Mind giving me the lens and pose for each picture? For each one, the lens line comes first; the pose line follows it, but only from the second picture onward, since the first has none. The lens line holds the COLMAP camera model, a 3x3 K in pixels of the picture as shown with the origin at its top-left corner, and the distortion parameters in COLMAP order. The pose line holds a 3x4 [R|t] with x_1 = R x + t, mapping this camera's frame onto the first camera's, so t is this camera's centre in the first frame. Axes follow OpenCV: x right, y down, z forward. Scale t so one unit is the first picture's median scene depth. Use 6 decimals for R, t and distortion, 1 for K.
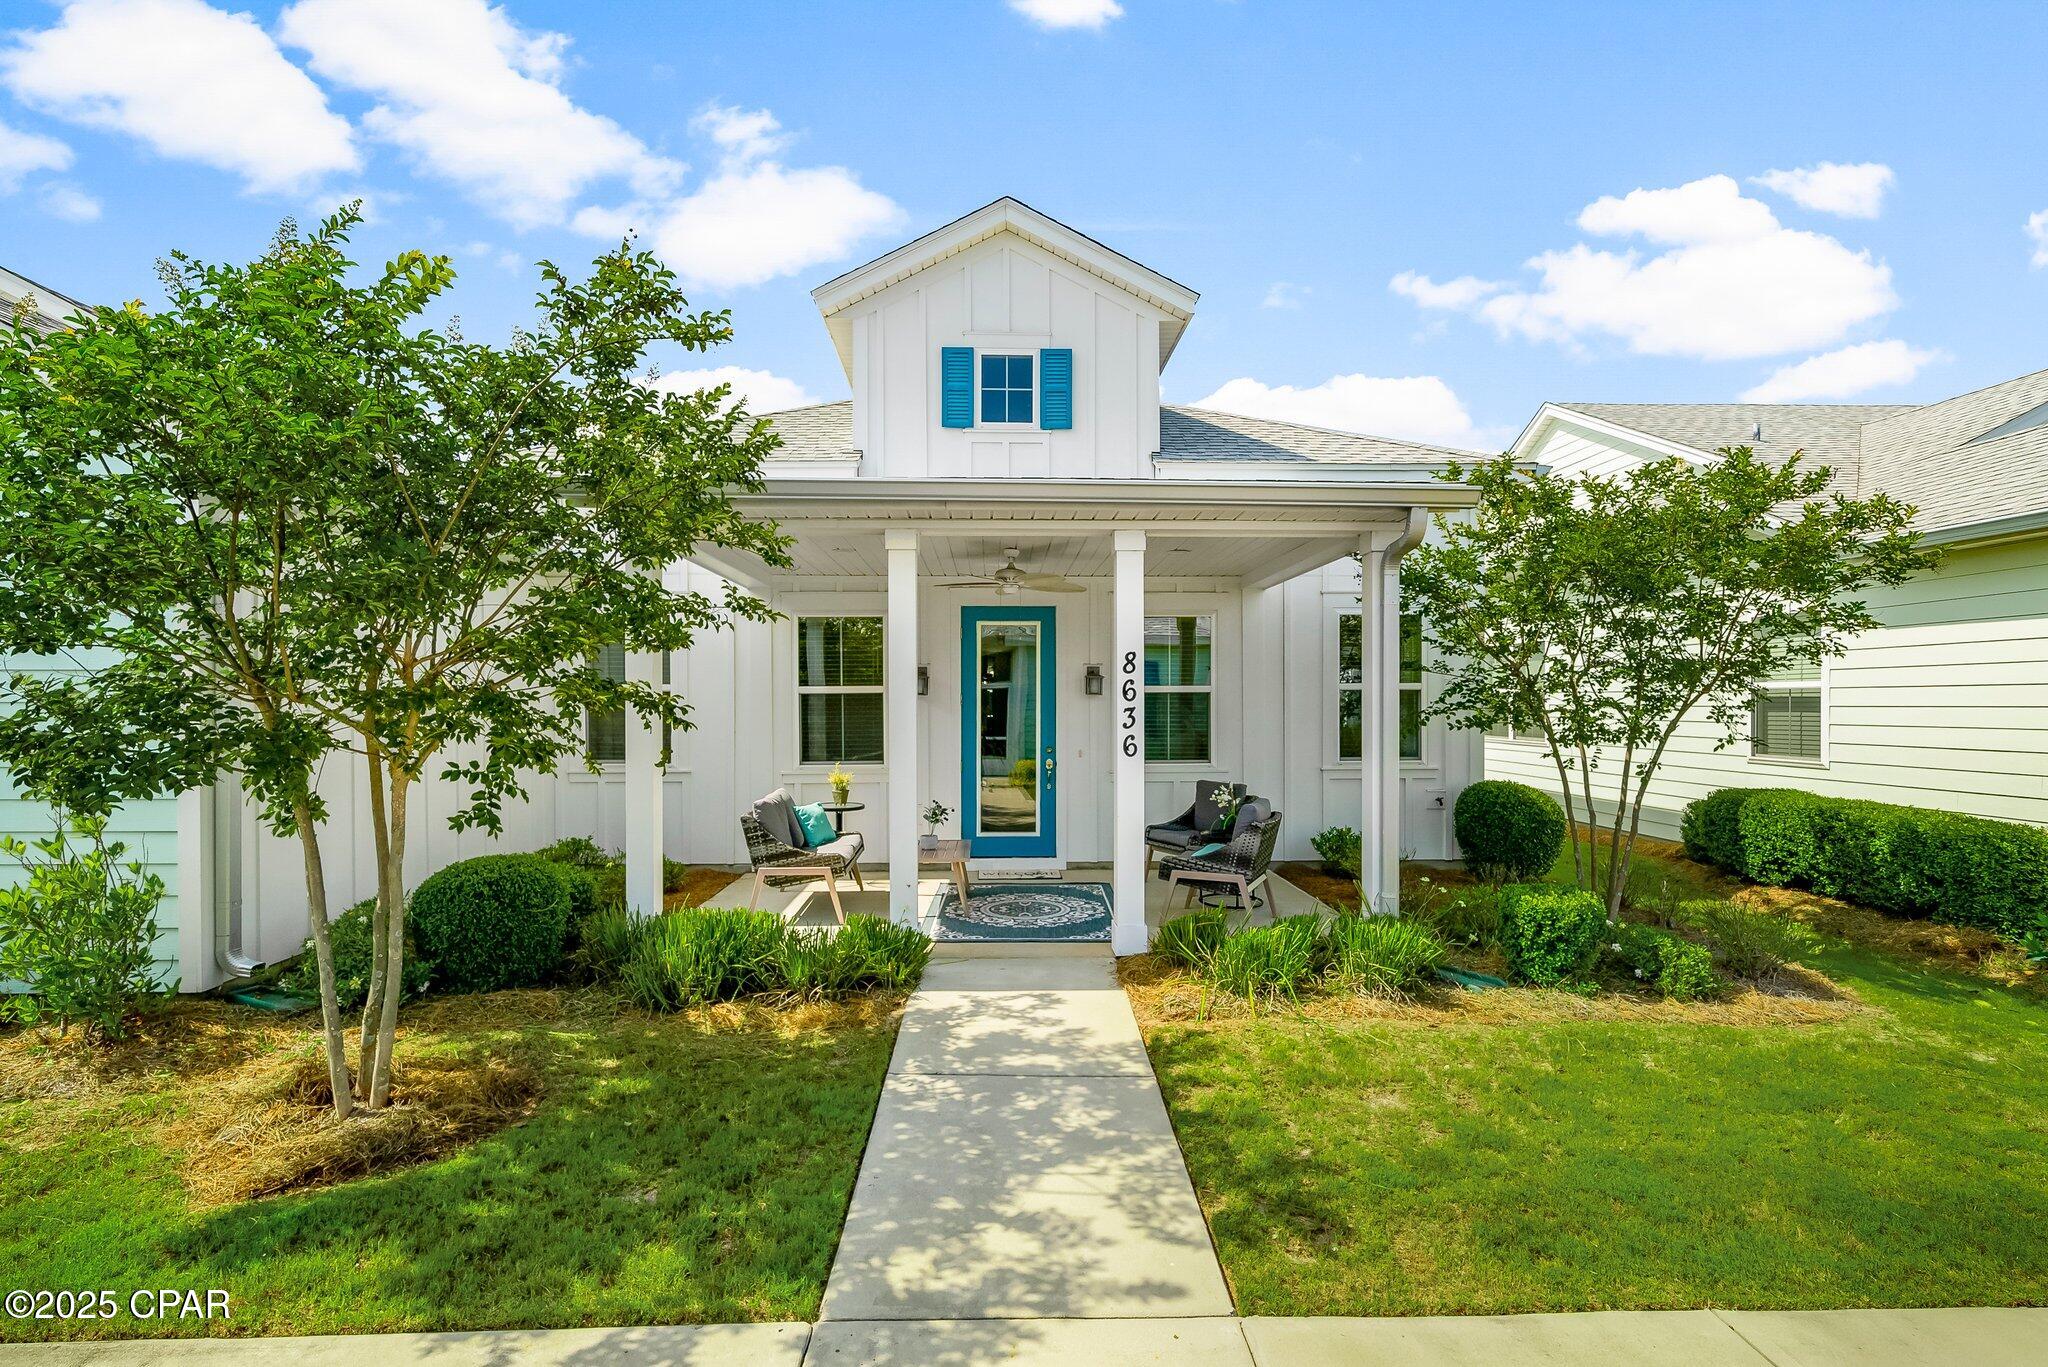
lens RADIAL K [[936.8, 0, 1007.0], [0, 936.8, 712.7], [0, 0, 1]] dist [0.005233, 0.000114]
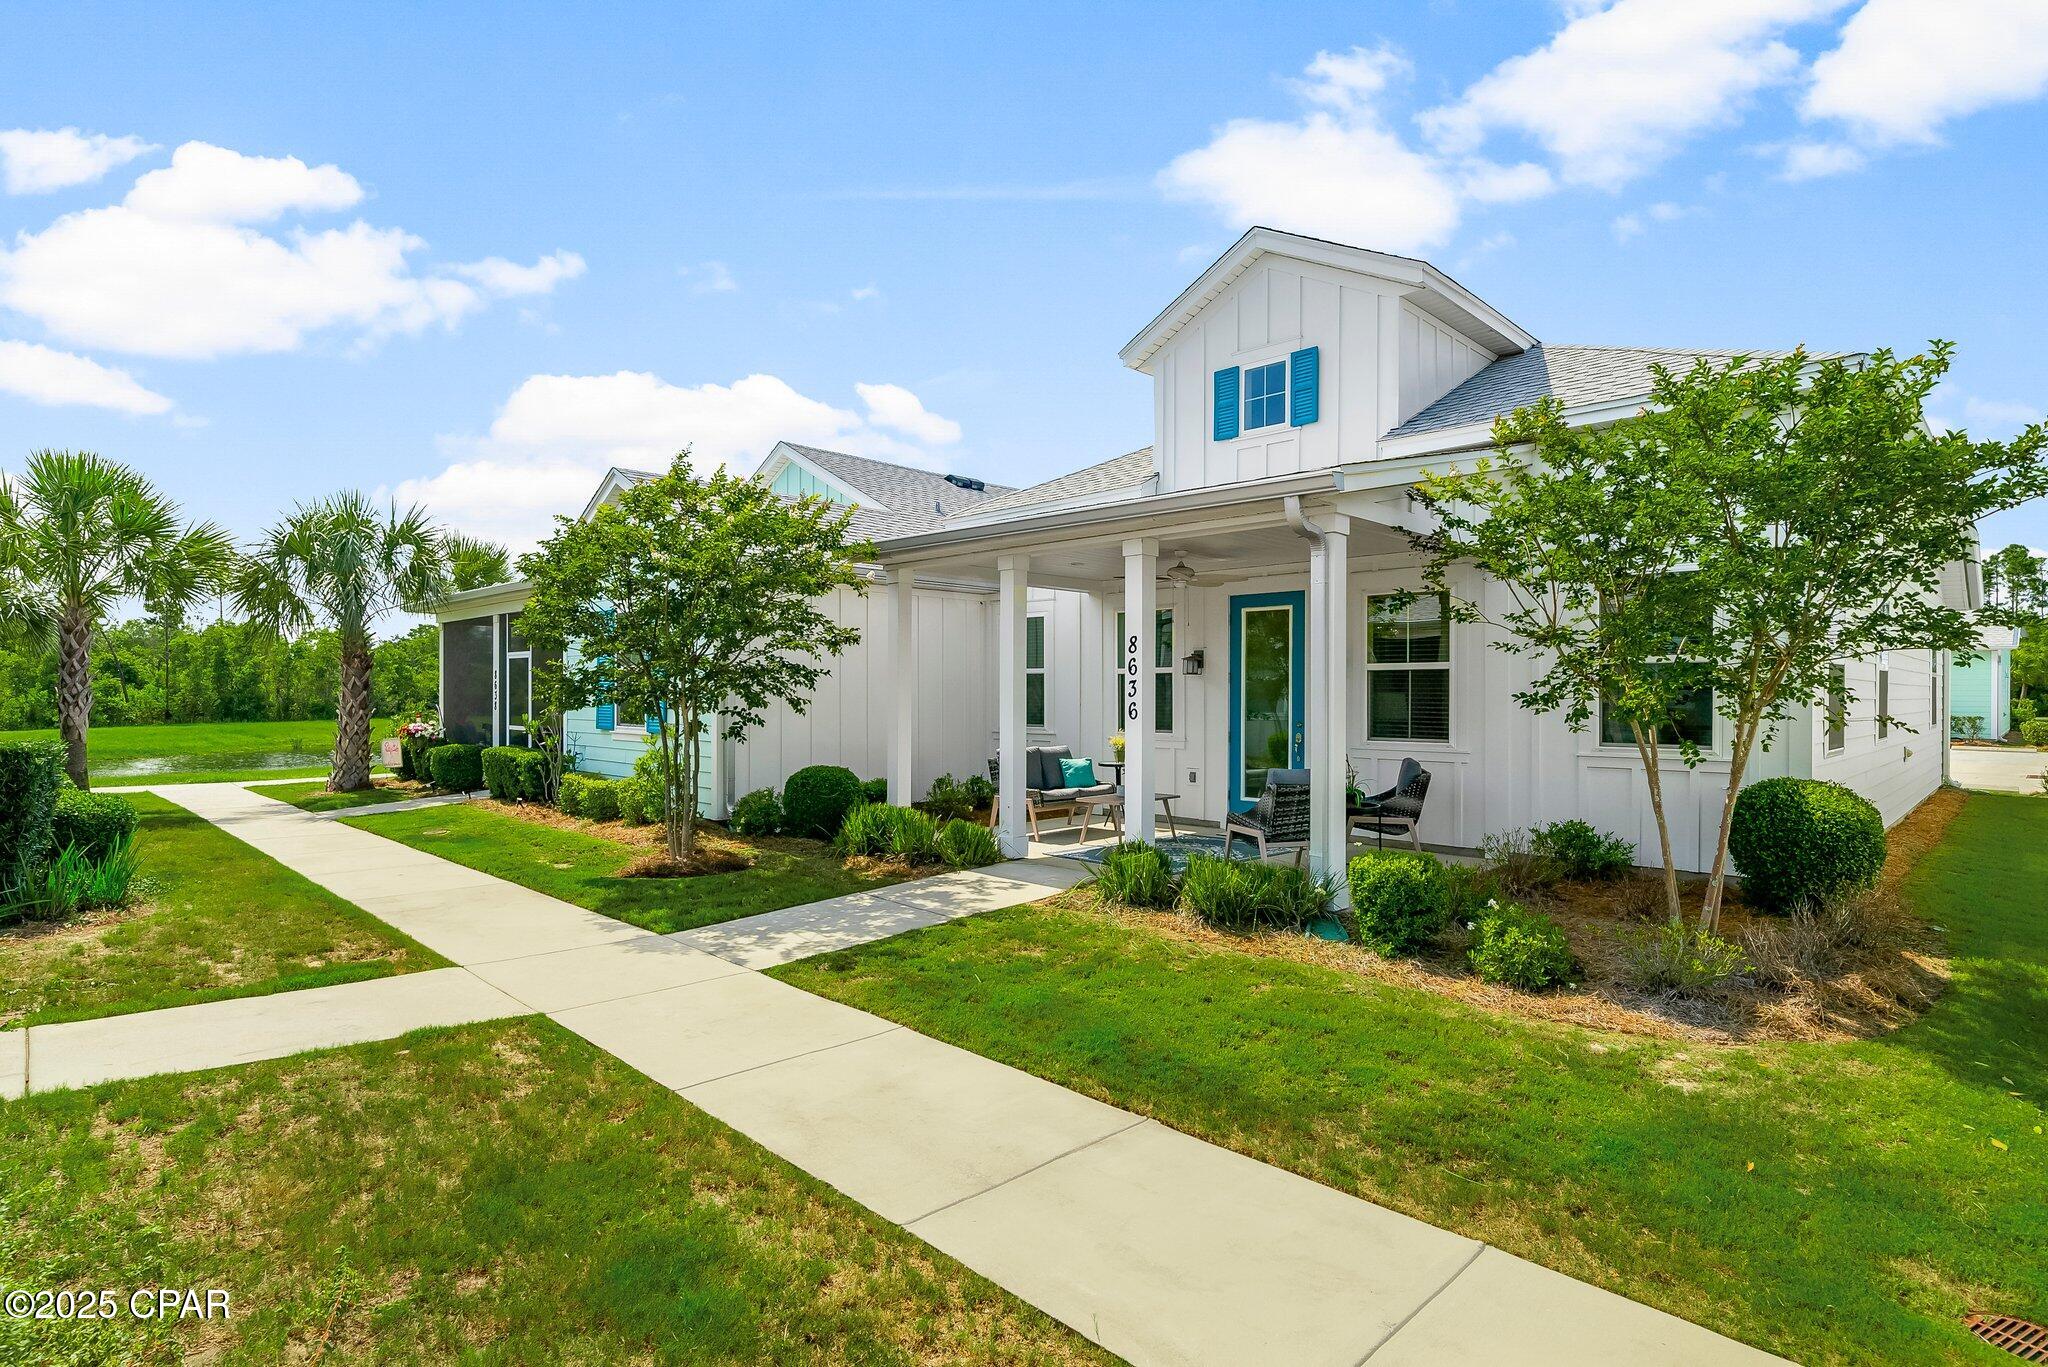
lens RADIAL K [[1026.9, 0, 1031.8], [0, 1026.9, 693.3], [0, 0, 1]] dist [-0.001518, 0.000158]
pose [[0.701603, 0.006456, -0.712539, 0.671428], [-0.011532, 0.999931, -0.002295, 0.010732], [0.712474, 0.009827, 0.701629, -0.040458]]
